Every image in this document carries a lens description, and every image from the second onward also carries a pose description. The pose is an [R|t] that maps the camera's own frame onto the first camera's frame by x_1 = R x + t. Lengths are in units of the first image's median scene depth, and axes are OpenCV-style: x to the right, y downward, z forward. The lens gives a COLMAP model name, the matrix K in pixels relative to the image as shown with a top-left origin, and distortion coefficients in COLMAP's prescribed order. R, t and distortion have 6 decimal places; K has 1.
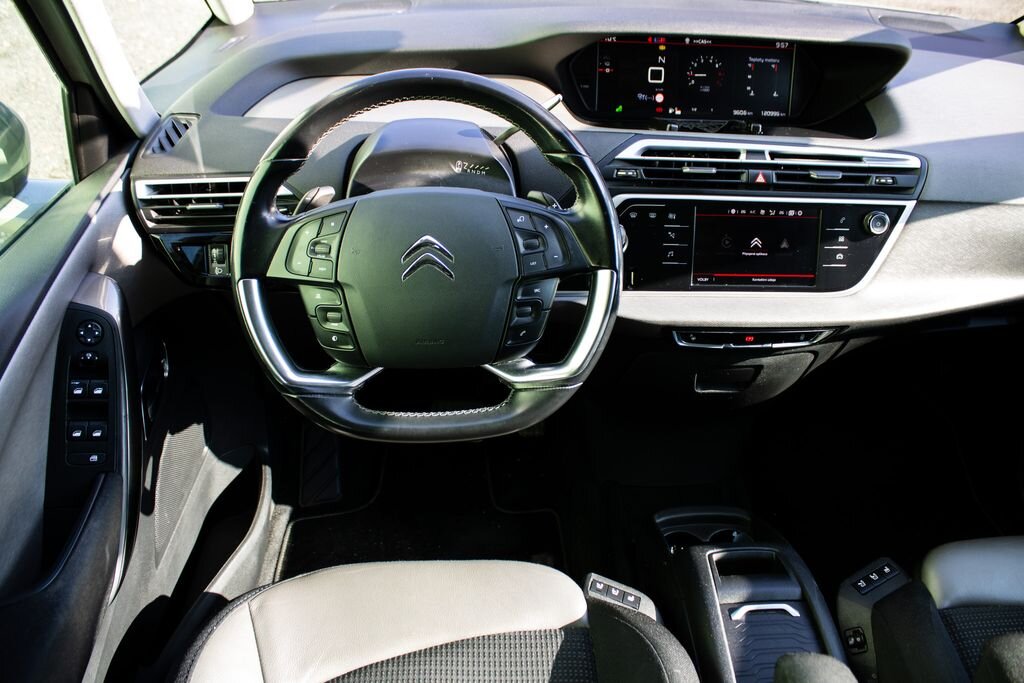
lens RADIAL K [[834.9, 0, 511.5], [0, 834.9, 341.8], [0, 0, 1]] dist [-0.122432, 0.078250]
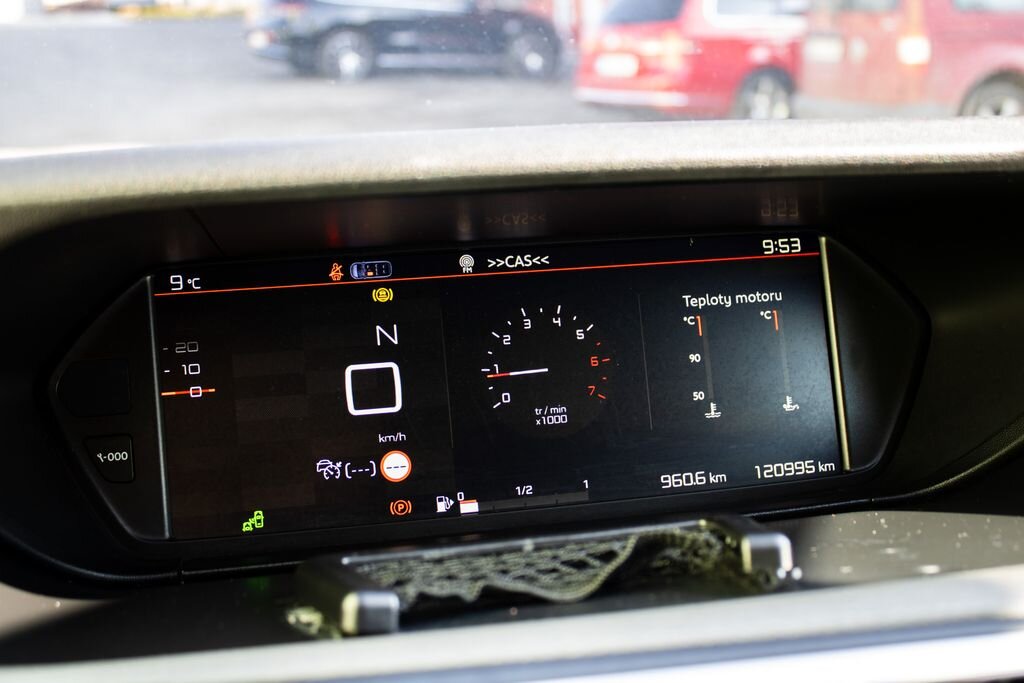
lens RADIAL K [[1389.7, 0, 512.4], [0, 1389.7, 343.8], [0, 0, 1]] dist [-0.035761, 0.000000]
pose [[0.985027, -0.096280, 0.143009, 0.161424], [0.141700, 0.924641, -0.353497, -0.167822], [-0.098197, 0.368468, 0.924439, 0.564131]]
